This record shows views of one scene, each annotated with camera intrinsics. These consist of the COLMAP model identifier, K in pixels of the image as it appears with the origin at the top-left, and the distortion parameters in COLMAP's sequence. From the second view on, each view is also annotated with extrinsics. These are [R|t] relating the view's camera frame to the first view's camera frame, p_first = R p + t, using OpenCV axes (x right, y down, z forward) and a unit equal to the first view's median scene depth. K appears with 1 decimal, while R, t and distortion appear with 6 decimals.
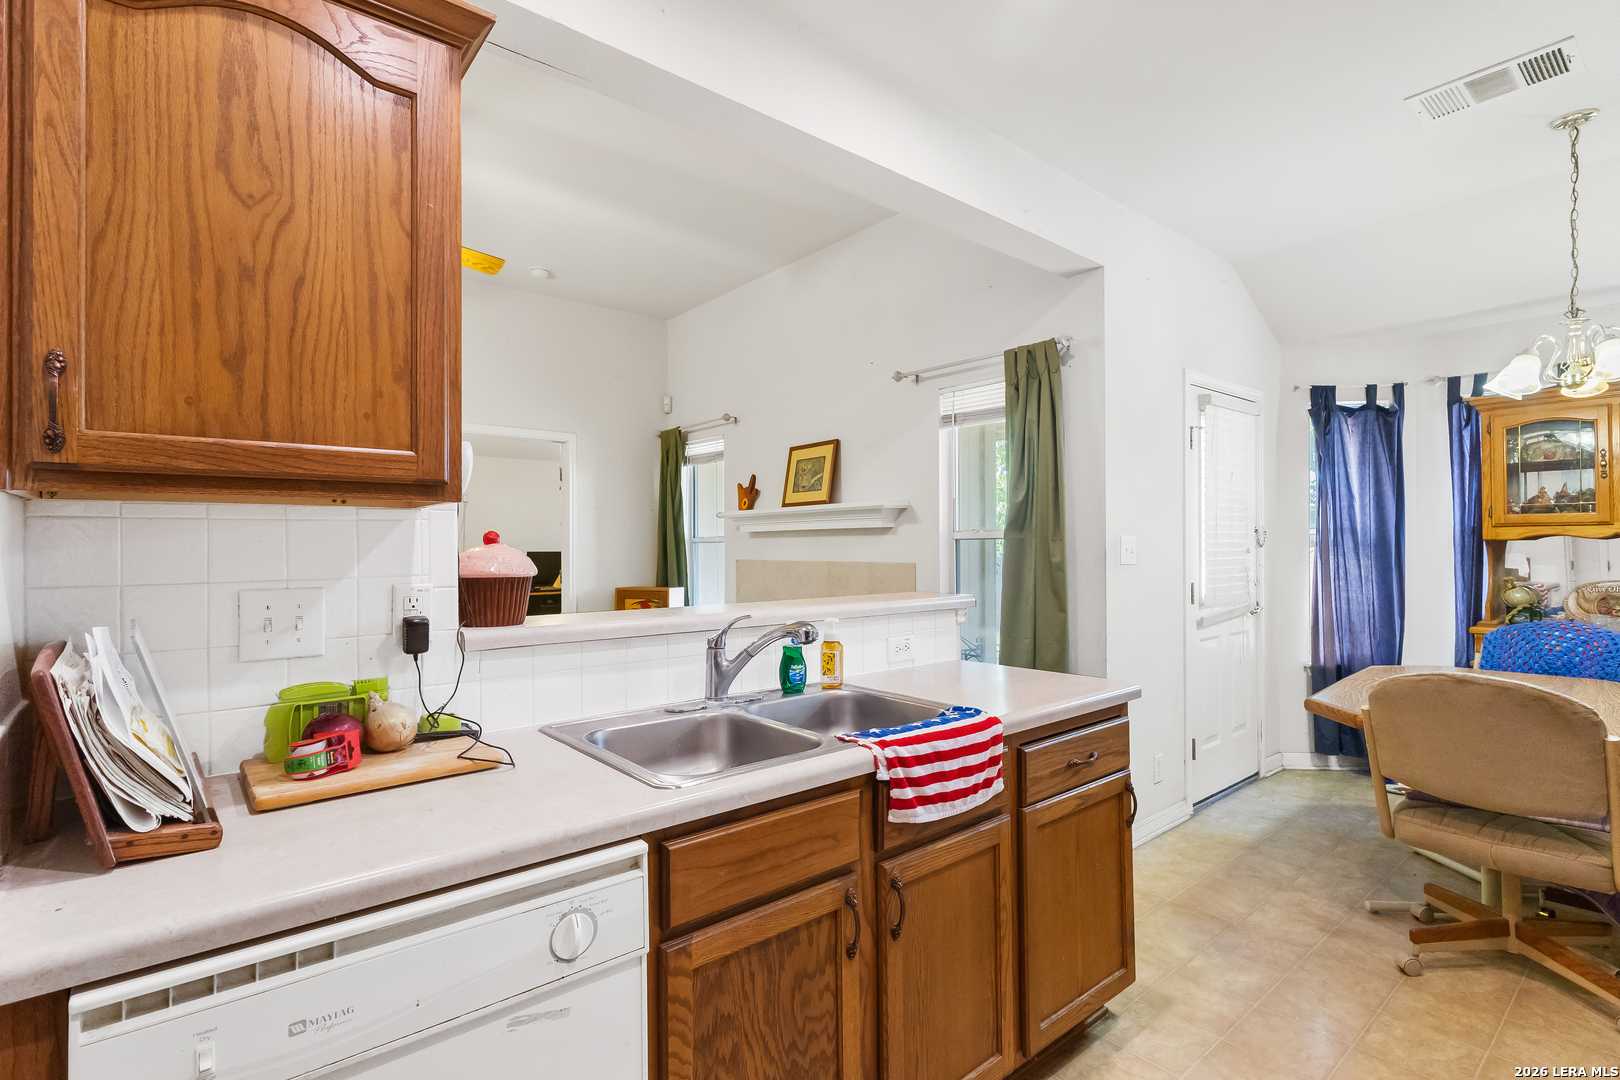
lens RADIAL K [[759.7, 0, 812.8], [0, 759.7, 539.6], [0, 0, 1]] dist [0.001583, 0.001836]
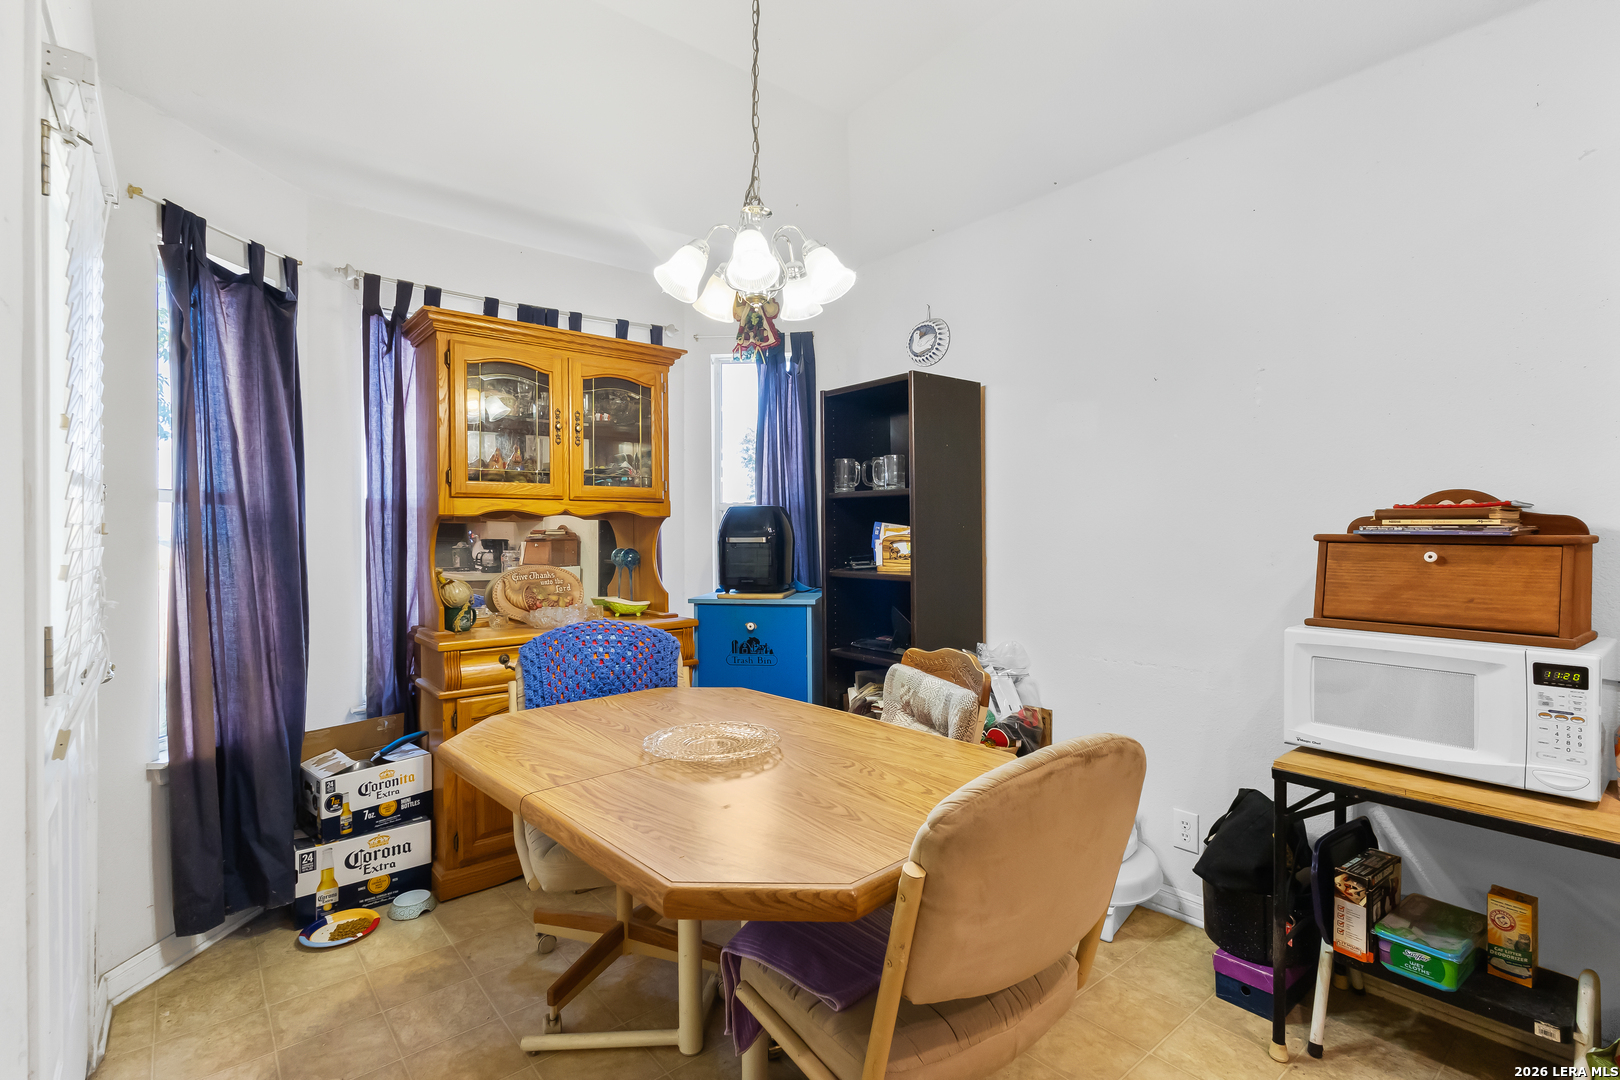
lens RADIAL K [[759.7, 0, 771.8], [0, 759.7, 534.1], [0, 0, 1]] dist [0.001583, 0.001836]
pose [[0.007029, 0.004888, 0.999963, 0.163541], [-0.001943, 0.999986, -0.004875, 0.017699], [-0.999973, -0.001909, 0.007039, 0.605385]]
